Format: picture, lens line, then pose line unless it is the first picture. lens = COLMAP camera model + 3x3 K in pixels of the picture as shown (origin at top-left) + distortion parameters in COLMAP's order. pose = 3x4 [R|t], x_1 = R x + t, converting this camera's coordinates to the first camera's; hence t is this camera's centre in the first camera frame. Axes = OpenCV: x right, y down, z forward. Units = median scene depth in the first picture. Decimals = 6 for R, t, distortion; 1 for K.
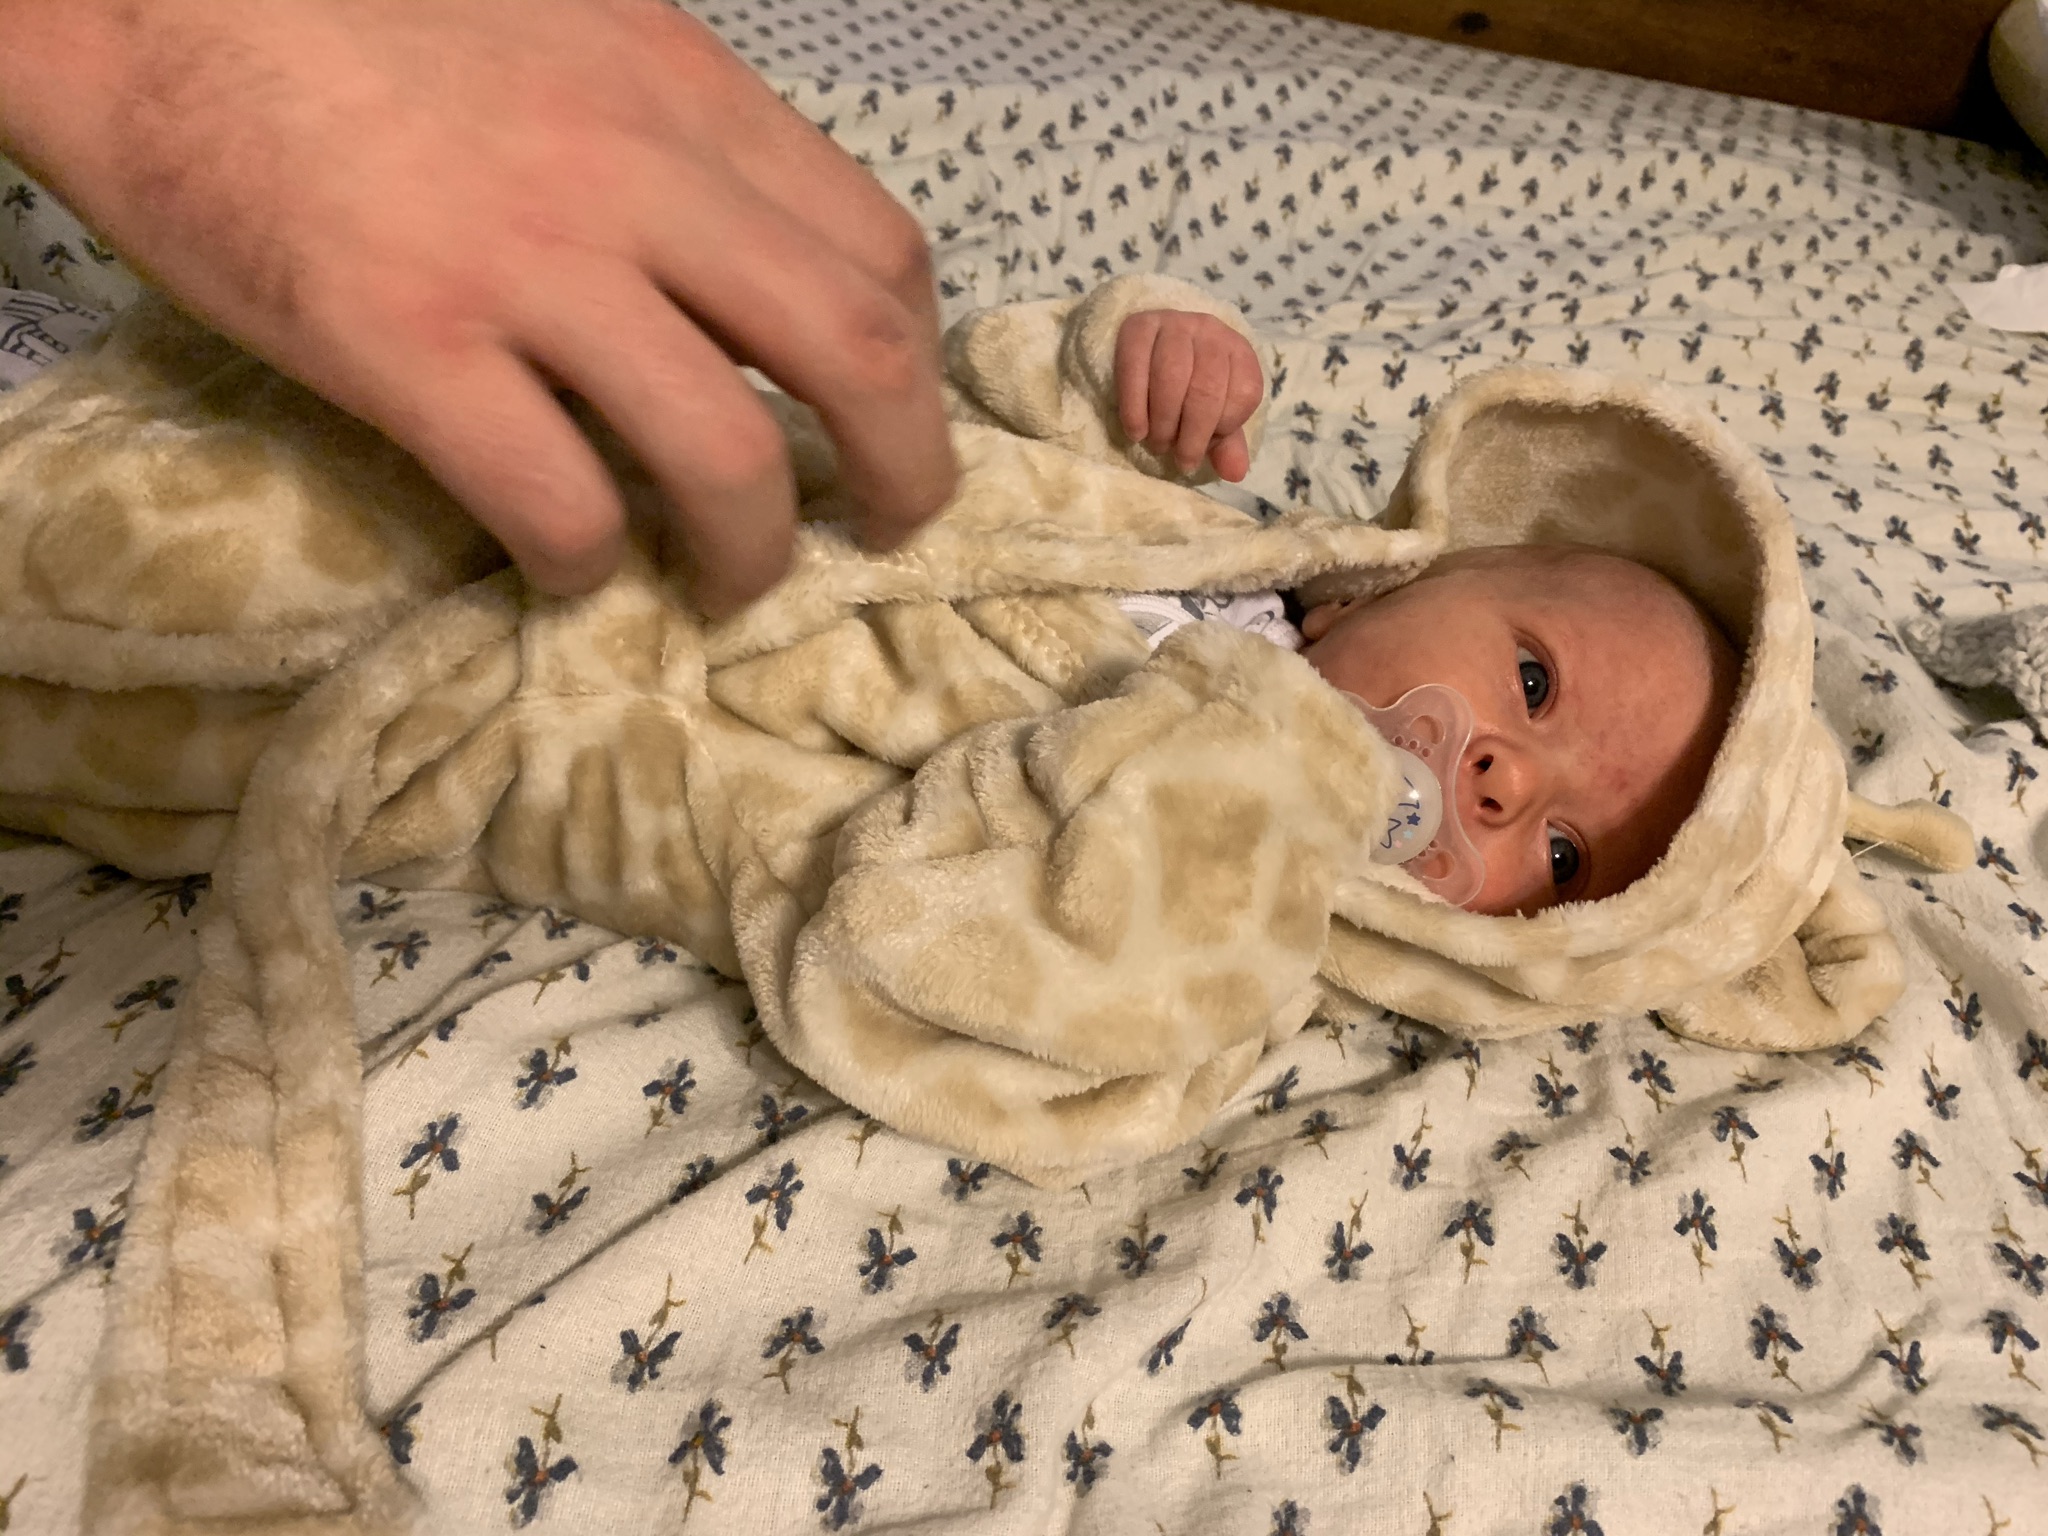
lens RADIAL K [[1573.3, 0, 1024.0], [0, 1573.3, 768.0], [0, 0, 1]] dist [-0.050122, 0.042518]
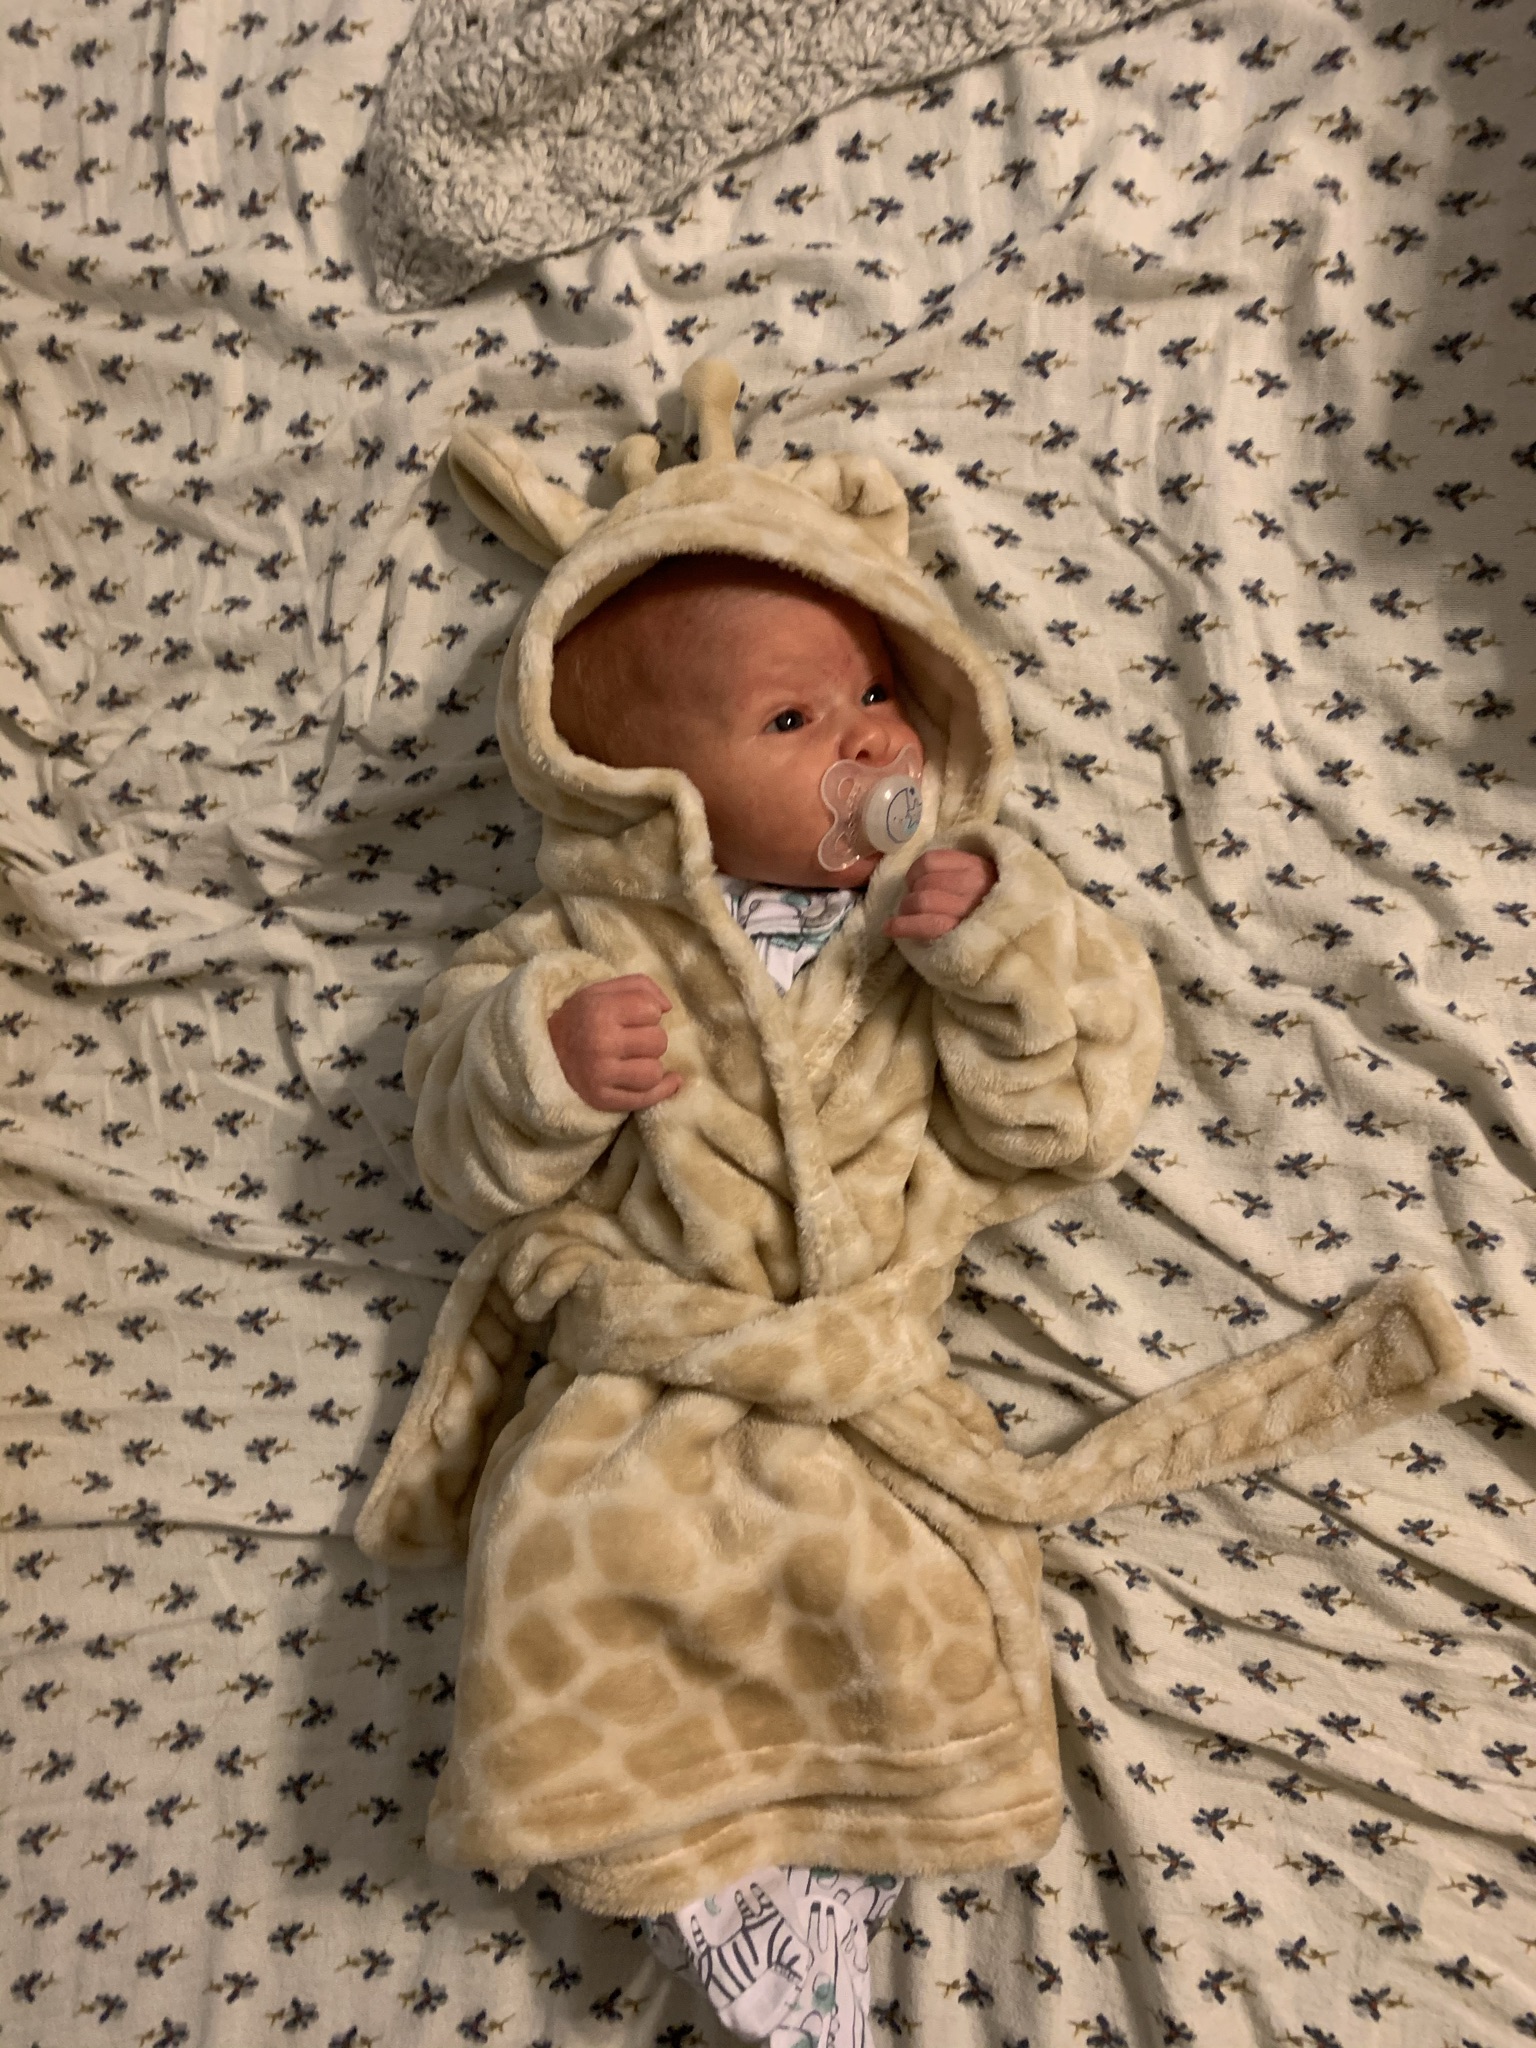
lens RADIAL K [[1550.8, 0, 768.0], [0, 1550.8, 1024.0], [0, 0, 1]] dist [-0.005126, -0.001523]
pose [[-0.103303, -0.990879, -0.086532, 0.206882], [0.731977, -0.134638, 0.667894, -1.279899], [-0.673453, 0.005657, 0.739209, -0.047564]]
